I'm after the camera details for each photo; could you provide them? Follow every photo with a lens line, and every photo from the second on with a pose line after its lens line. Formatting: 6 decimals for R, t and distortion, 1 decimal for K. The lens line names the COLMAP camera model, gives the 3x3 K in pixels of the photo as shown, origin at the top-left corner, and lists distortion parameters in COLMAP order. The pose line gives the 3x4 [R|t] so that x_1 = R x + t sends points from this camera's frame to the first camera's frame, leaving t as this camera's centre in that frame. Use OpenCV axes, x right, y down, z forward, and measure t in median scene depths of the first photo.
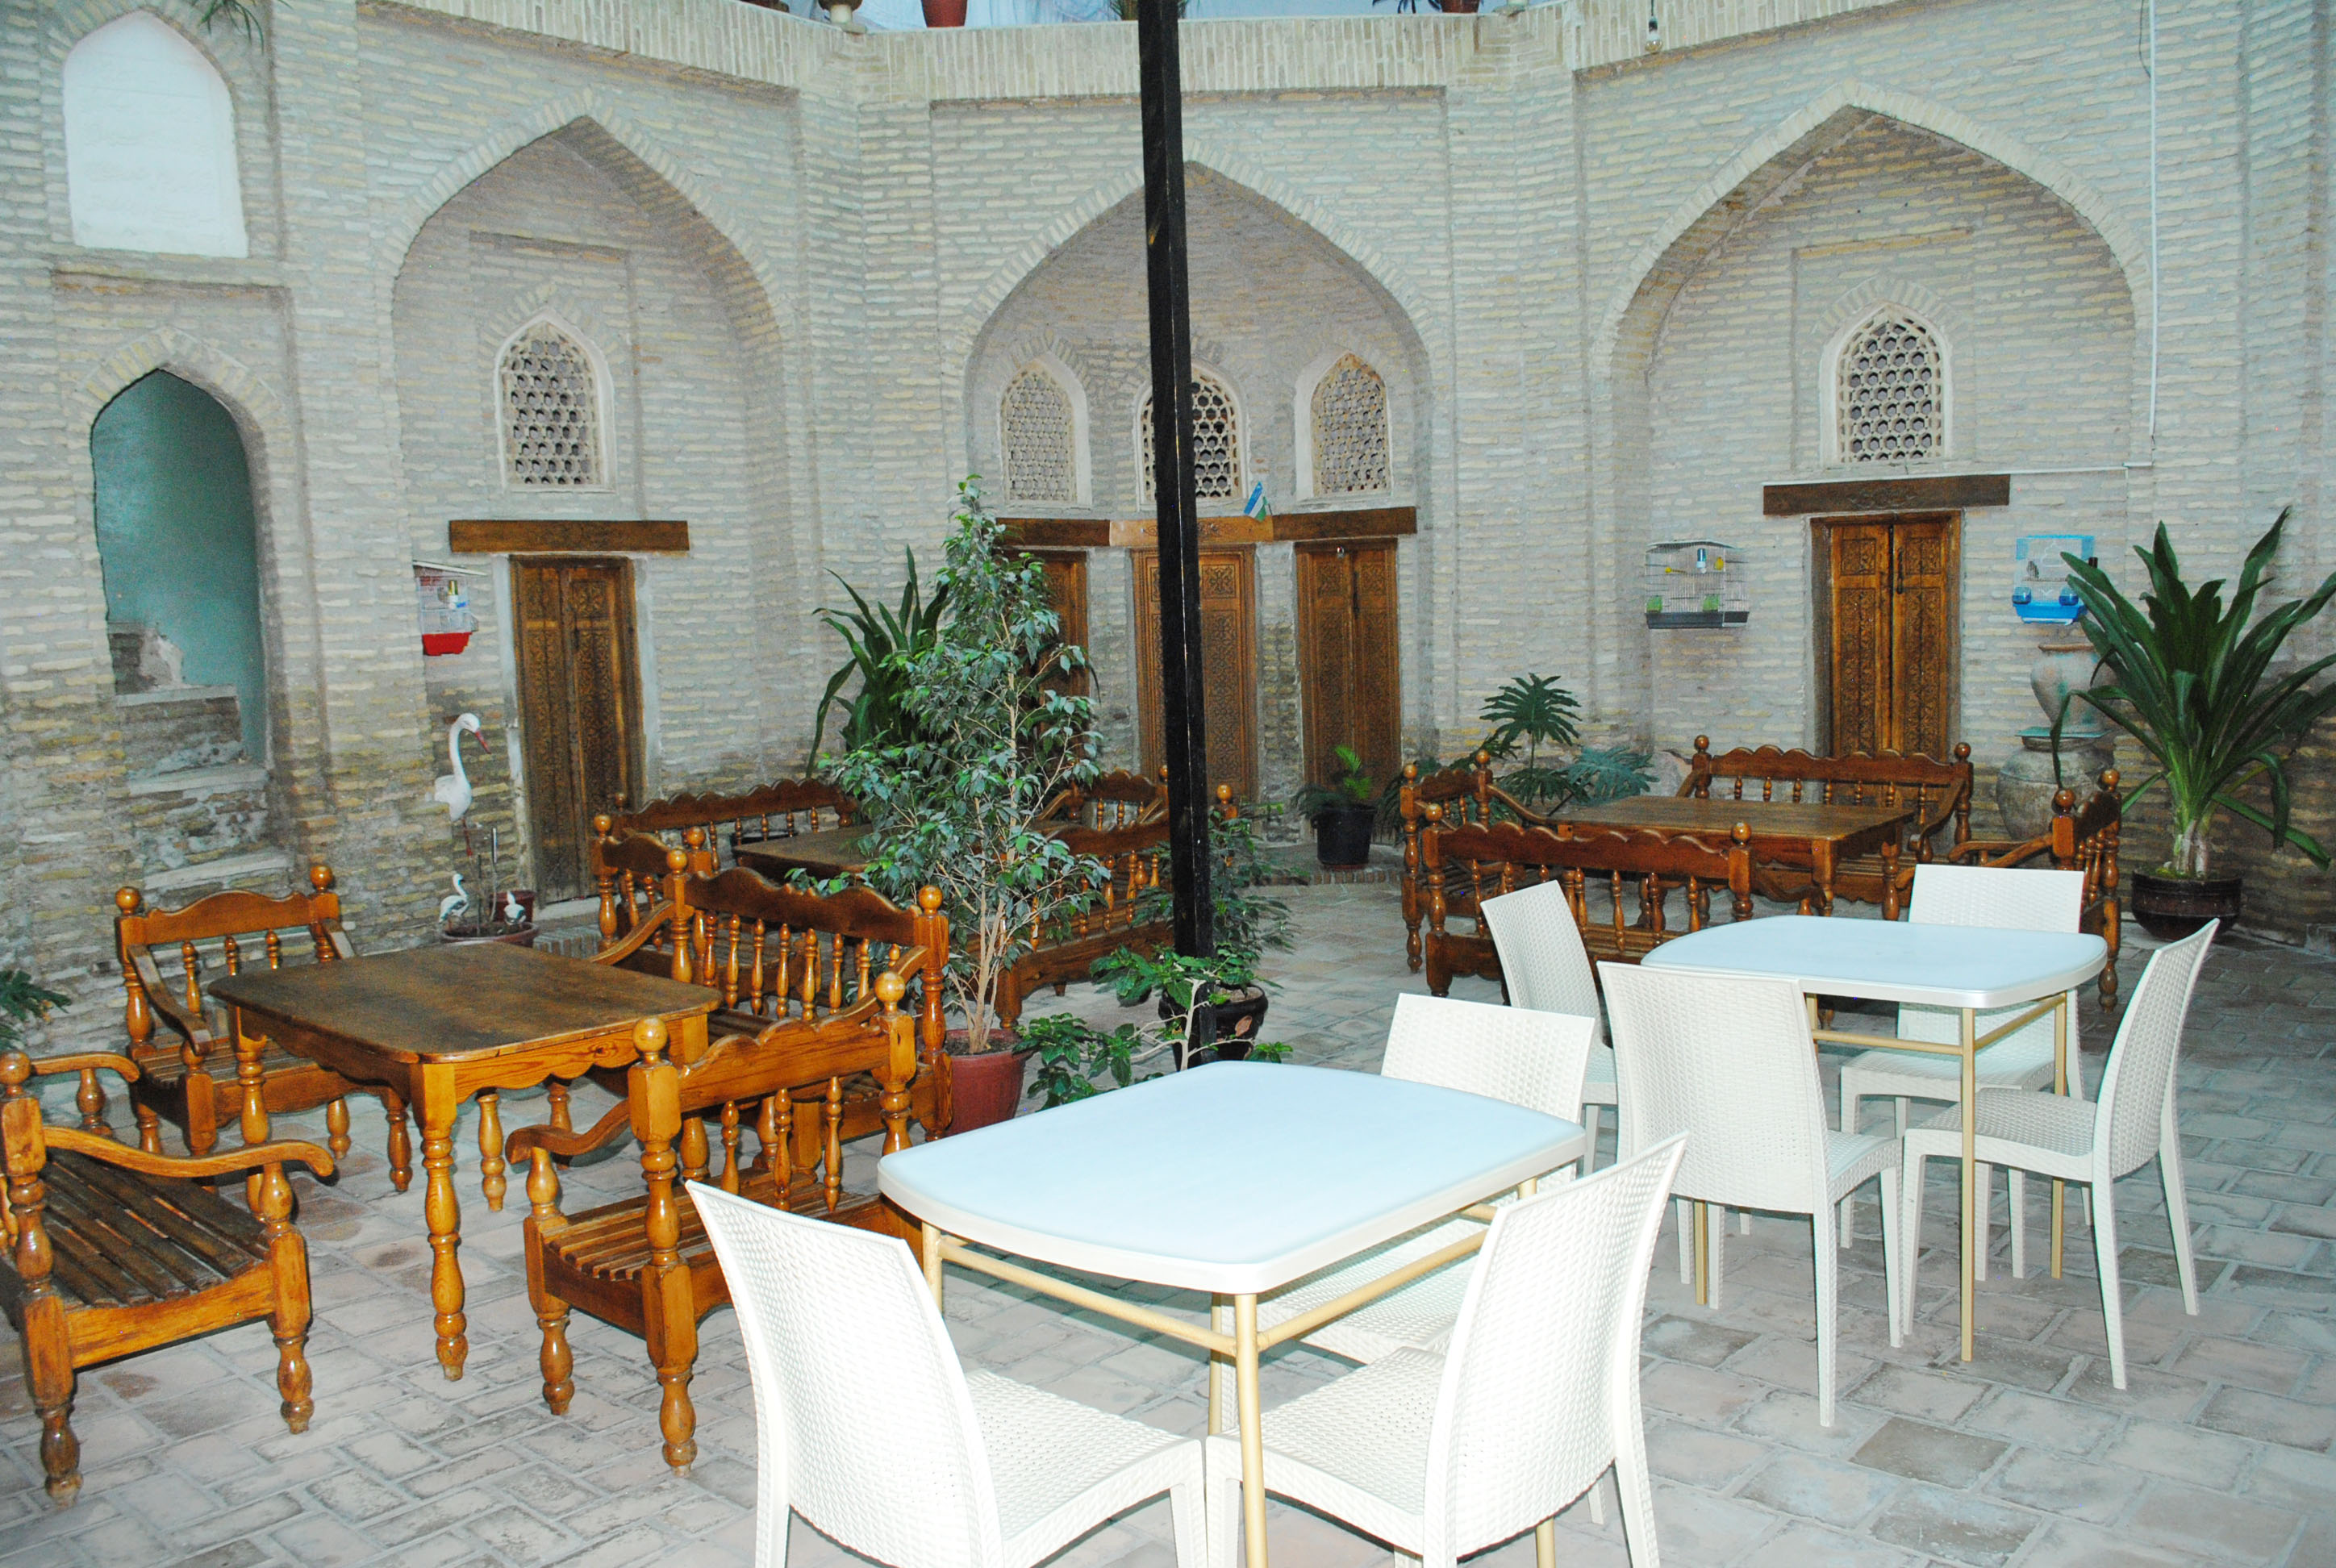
lens RADIAL K [[1861.8, 0, 1168.0], [0, 1861.8, 784.0], [0, 0, 1]] dist [-0.090802, 0.030877]
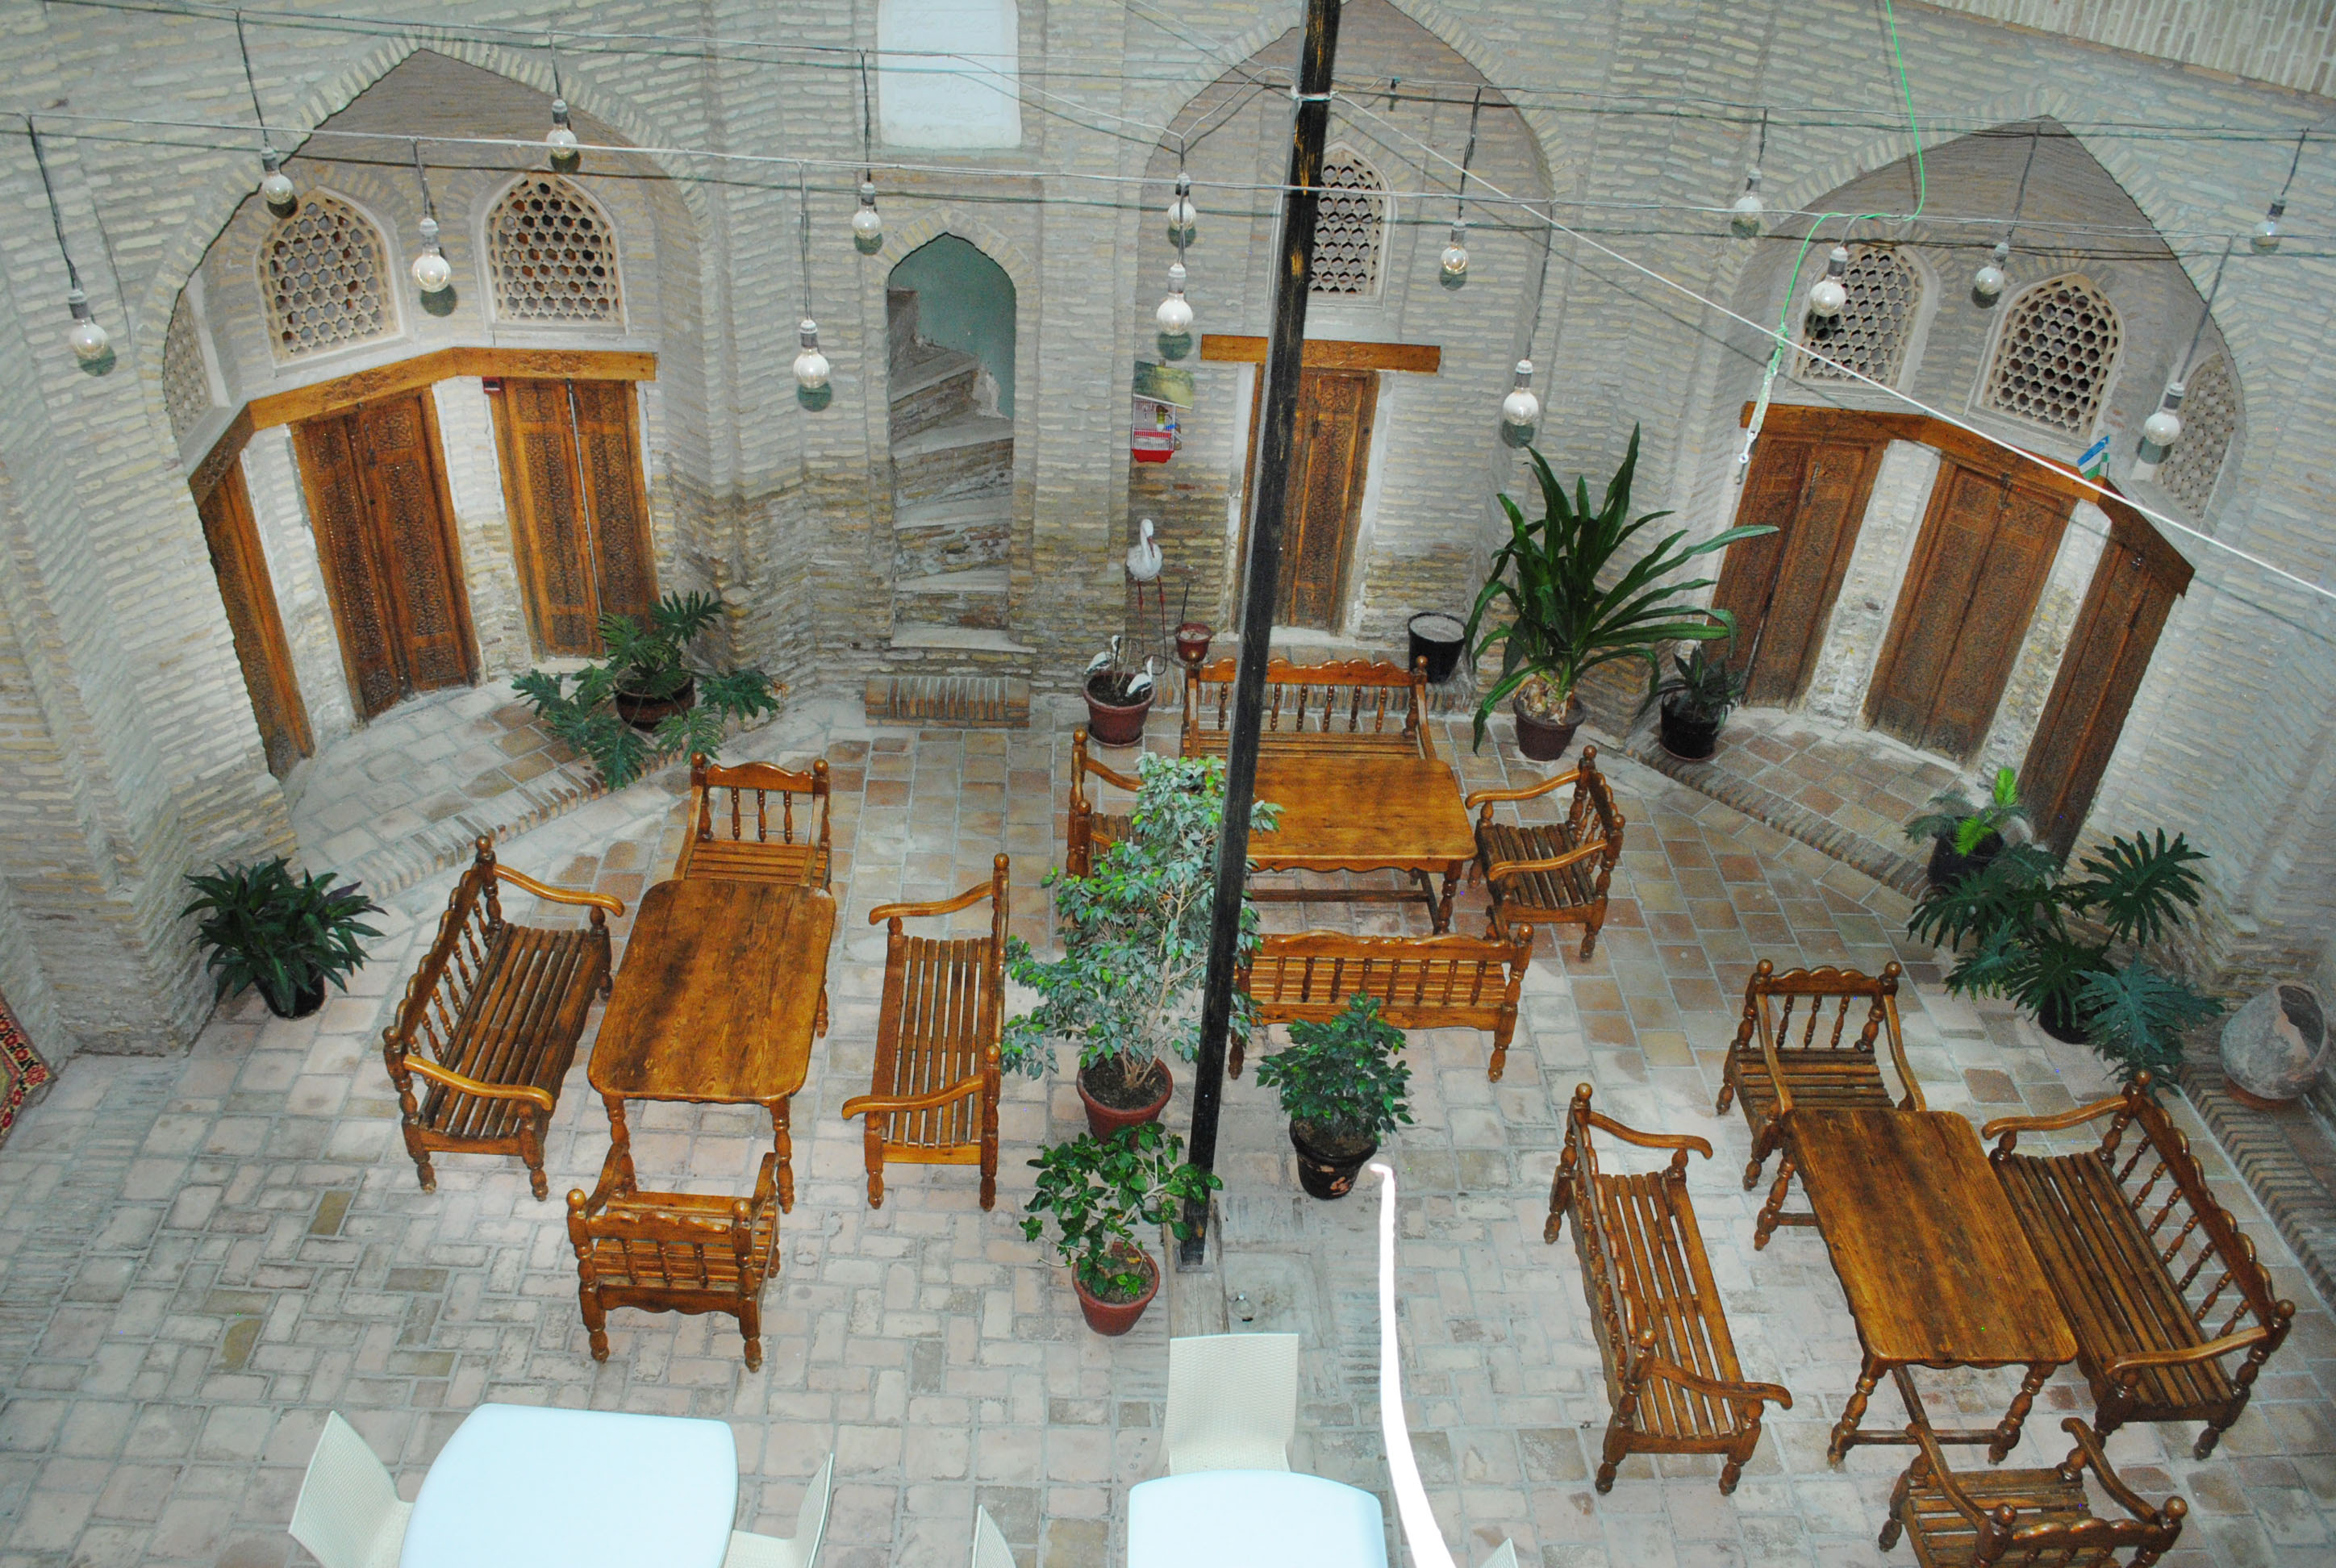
lens RADIAL K [[1861.8, 0, 1168.0], [0, 1861.8, 784.0], [0, 0, 1]] dist [-0.090802, 0.030877]
pose [[0.682656, 0.478188, -0.552554, 0.411136], [-0.162961, 0.836738, 0.522794, -0.554950], [0.712337, -0.266844, 0.649130, 0.152226]]
